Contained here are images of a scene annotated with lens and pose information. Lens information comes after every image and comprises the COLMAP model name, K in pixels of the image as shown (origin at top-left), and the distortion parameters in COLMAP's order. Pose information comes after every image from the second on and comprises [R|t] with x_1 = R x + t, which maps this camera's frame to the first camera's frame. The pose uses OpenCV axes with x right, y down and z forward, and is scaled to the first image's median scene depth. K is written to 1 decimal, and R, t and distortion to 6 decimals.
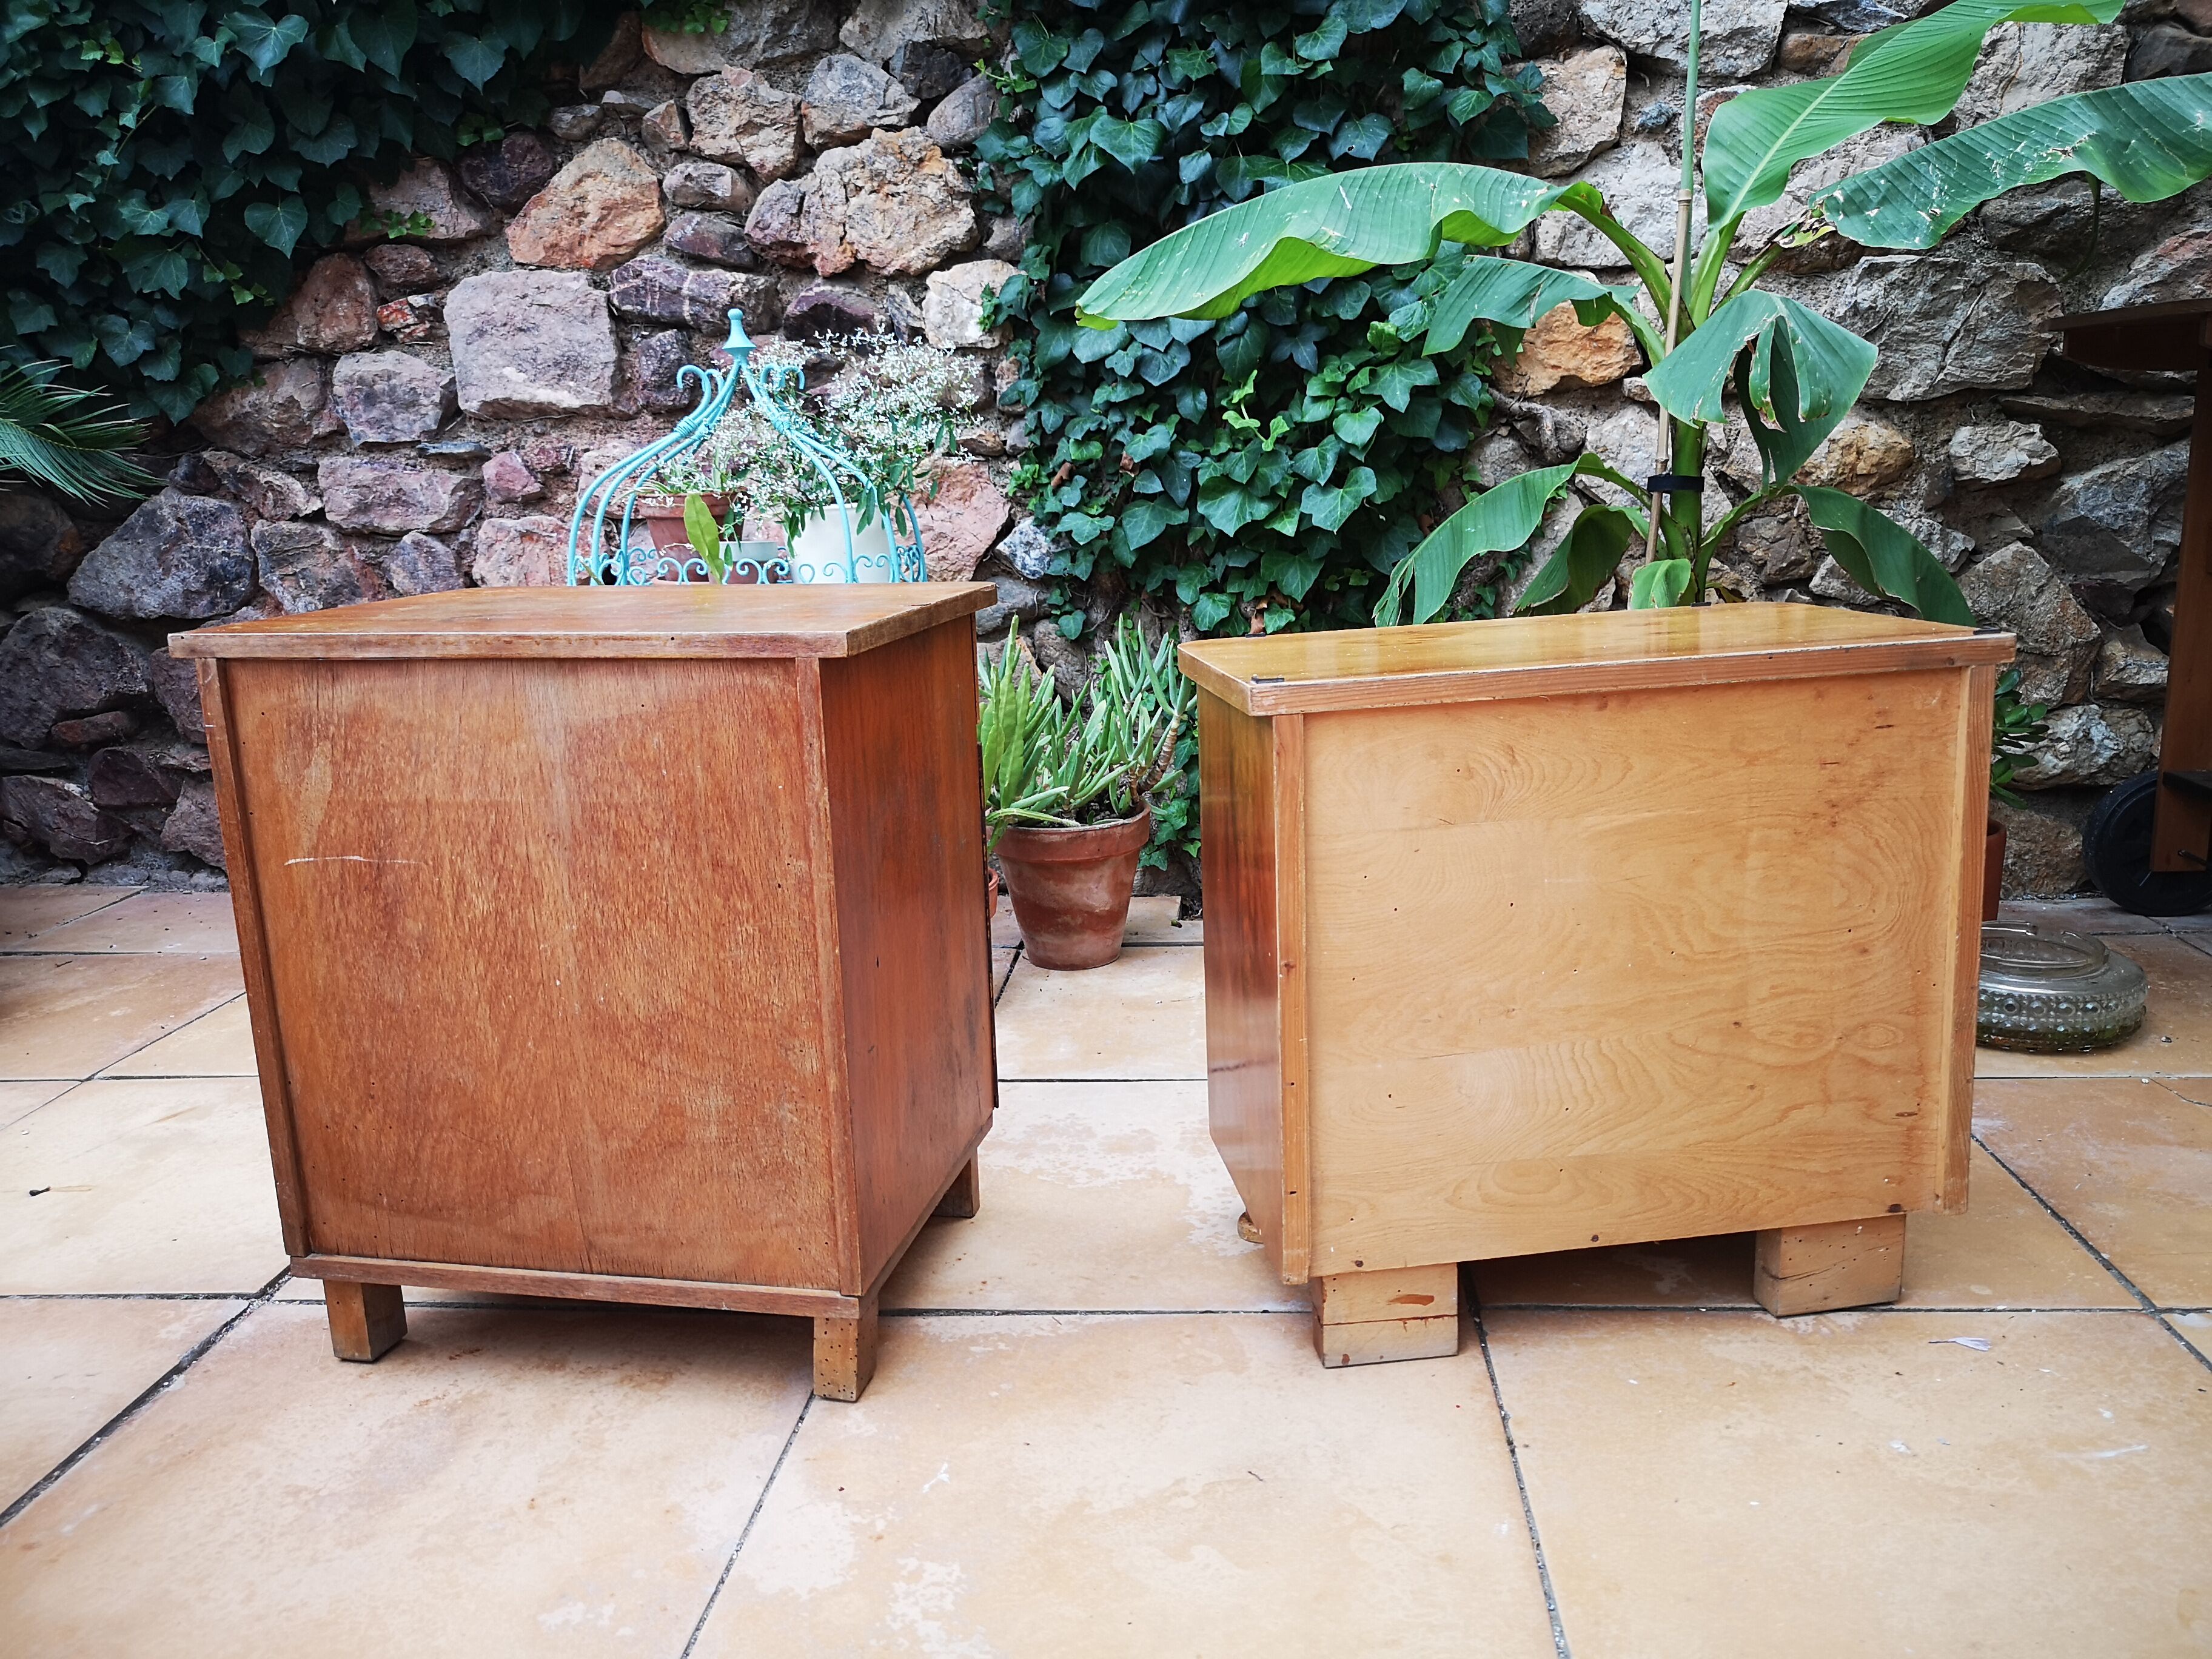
lens RADIAL K [[1705.8, 0, 1106.0], [0, 1705.8, 829.5], [0, 0, 1]] dist [0.044907, -0.042638]
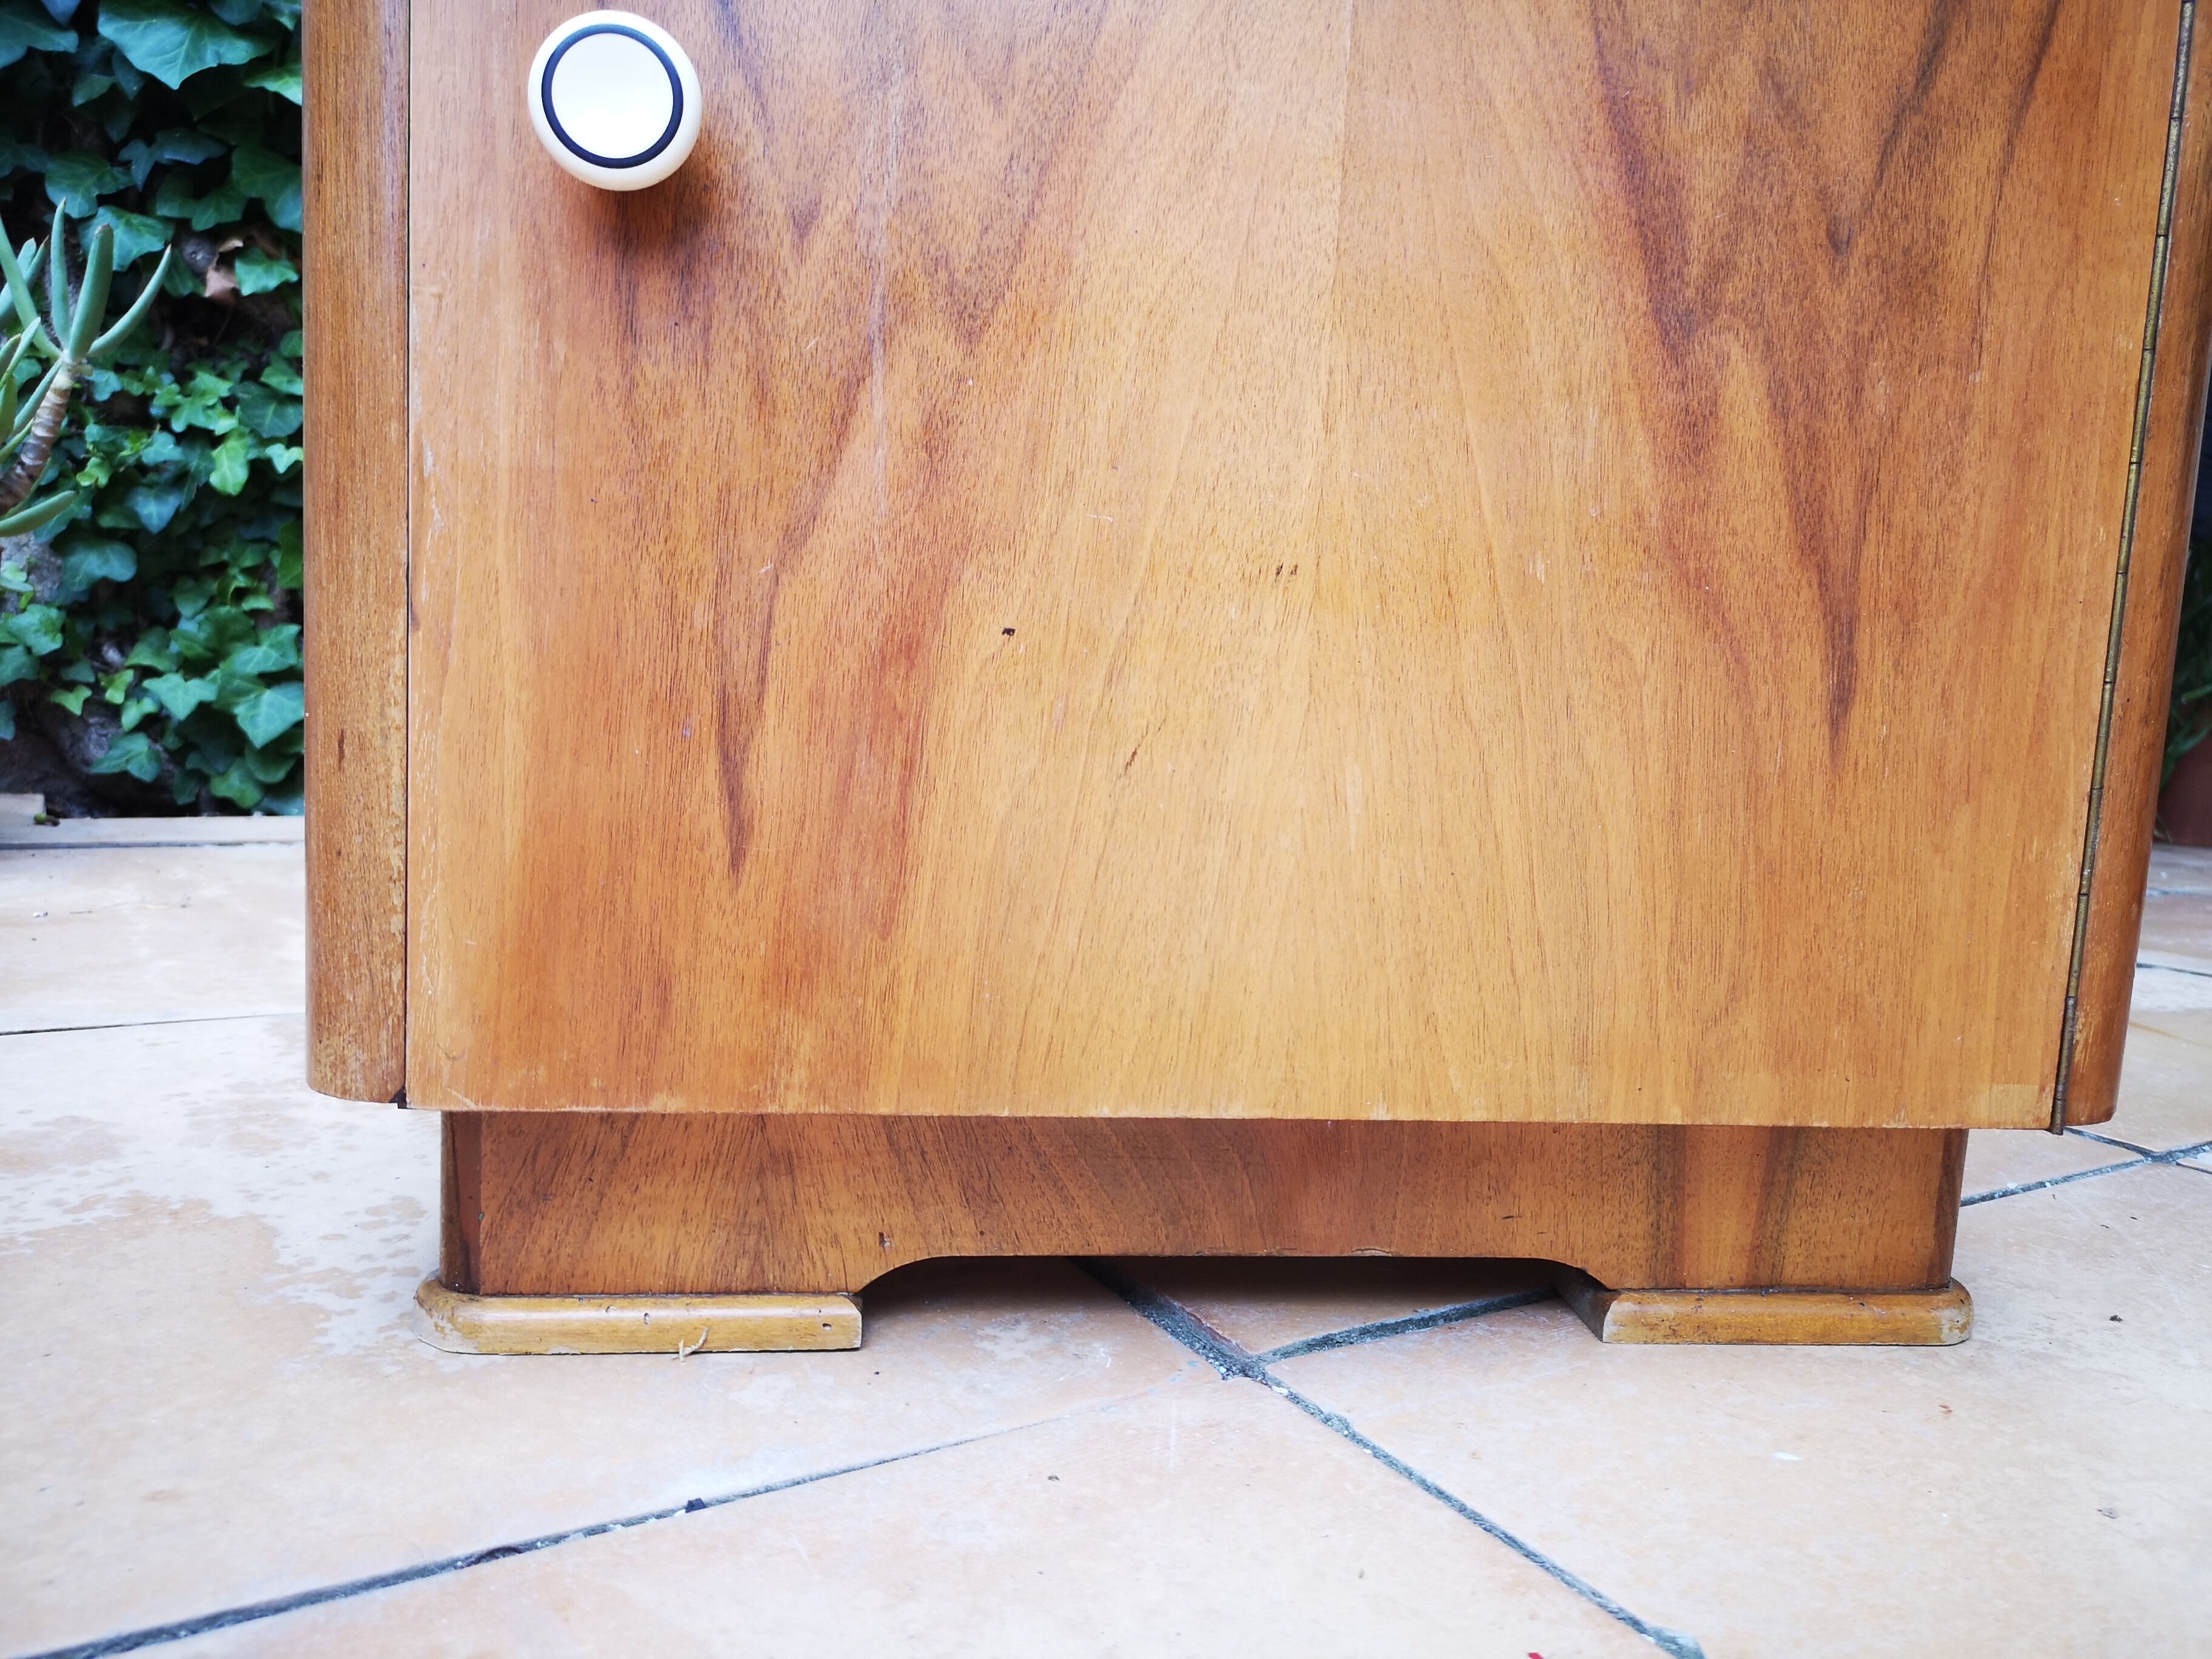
lens RADIAL K [[1705.8, 0, 1106.0], [0, 1705.8, 829.5], [0, 0, 1]] dist [0.044907, -0.042638]
pose [[0.794125, 0.012131, 0.607634, -0.020117], [0.037324, 0.996940, -0.068682, 0.104851], [-0.606608, 0.077221, 0.791242, 0.397677]]
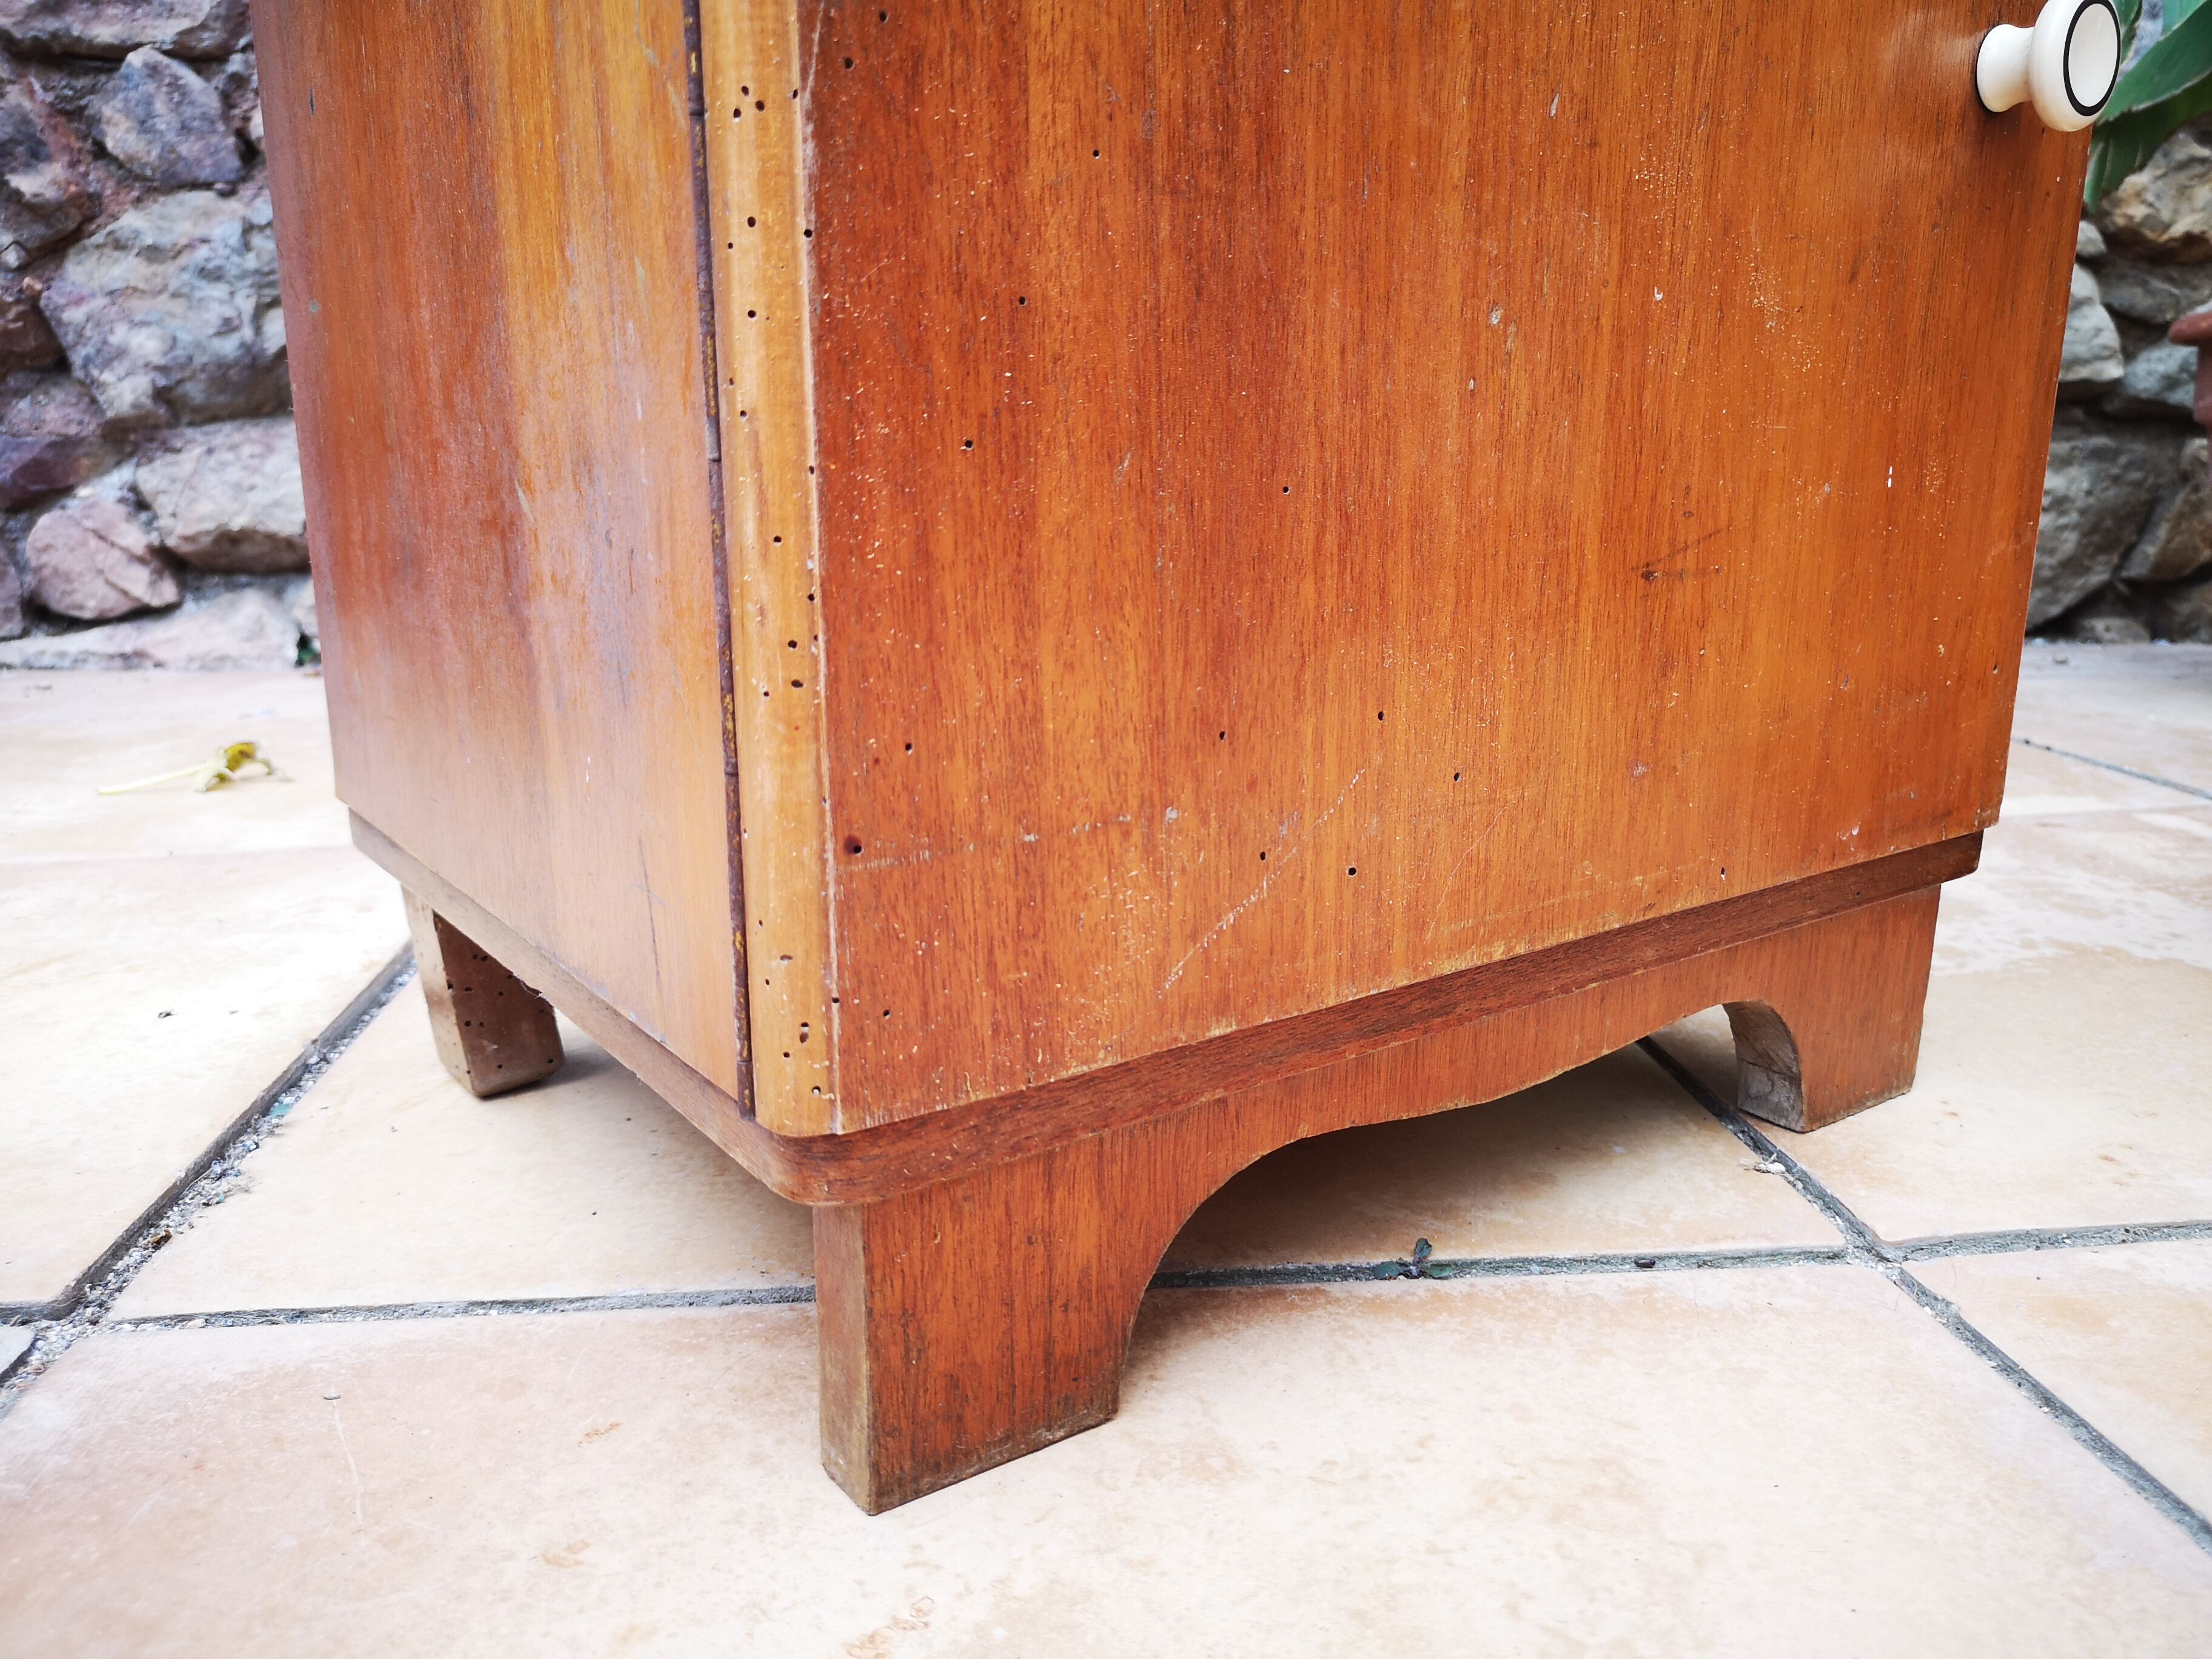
lens RADIAL K [[1705.8, 0, 1106.0], [0, 1705.8, 829.5], [0, 0, 1]] dist [0.044907, -0.042638]
pose [[0.981151, -0.012315, 0.192848, -0.218188], [0.011503, 0.999920, 0.005329, 0.109112], [-0.192898, -0.003011, 0.981214, 0.388749]]
